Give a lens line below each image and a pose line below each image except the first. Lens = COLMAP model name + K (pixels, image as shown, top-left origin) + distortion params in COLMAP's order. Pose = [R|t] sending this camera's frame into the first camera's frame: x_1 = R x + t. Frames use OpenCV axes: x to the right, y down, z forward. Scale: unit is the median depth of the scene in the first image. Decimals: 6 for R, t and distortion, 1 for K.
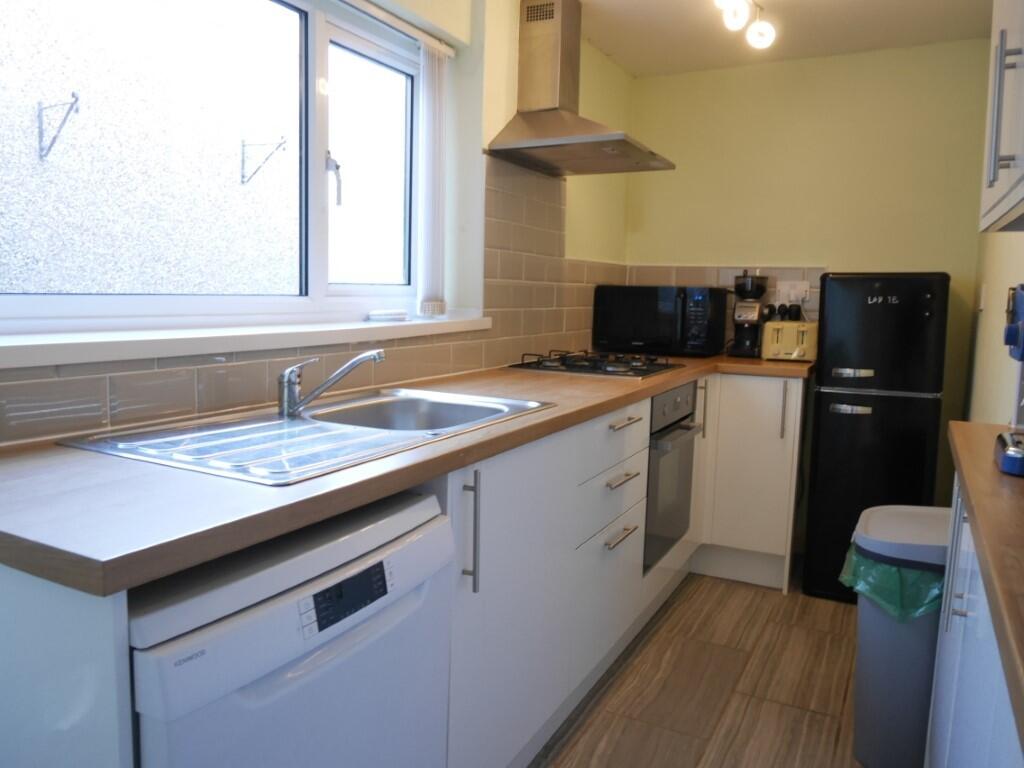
lens RADIAL K [[782.7, 0, 512.0], [0, 782.7, 384.0], [0, 0, 1]] dist [-0.046950, 0.014008]
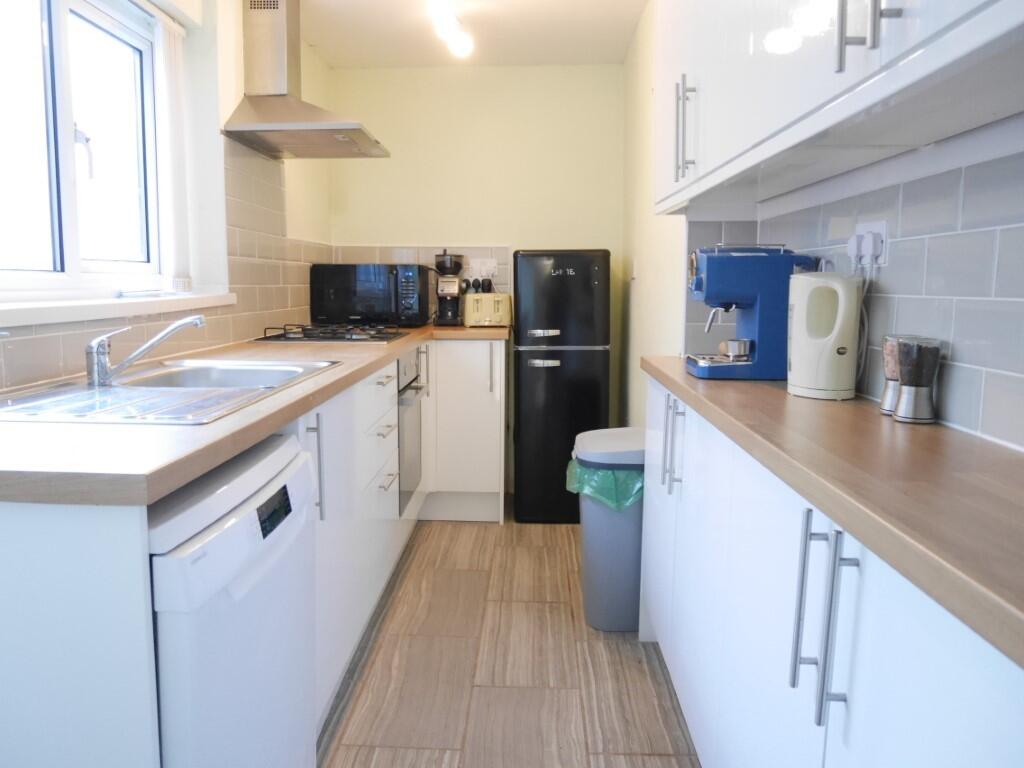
lens RADIAL K [[782.7, 0, 512.0], [0, 782.7, 384.0], [0, 0, 1]] dist [-0.046950, 0.014008]
pose [[0.898879, -0.072005, 0.432240, -0.153988], [0.065250, 0.997404, 0.030462, 0.027602], [-0.433312, 0.000822, 0.901244, -0.087199]]
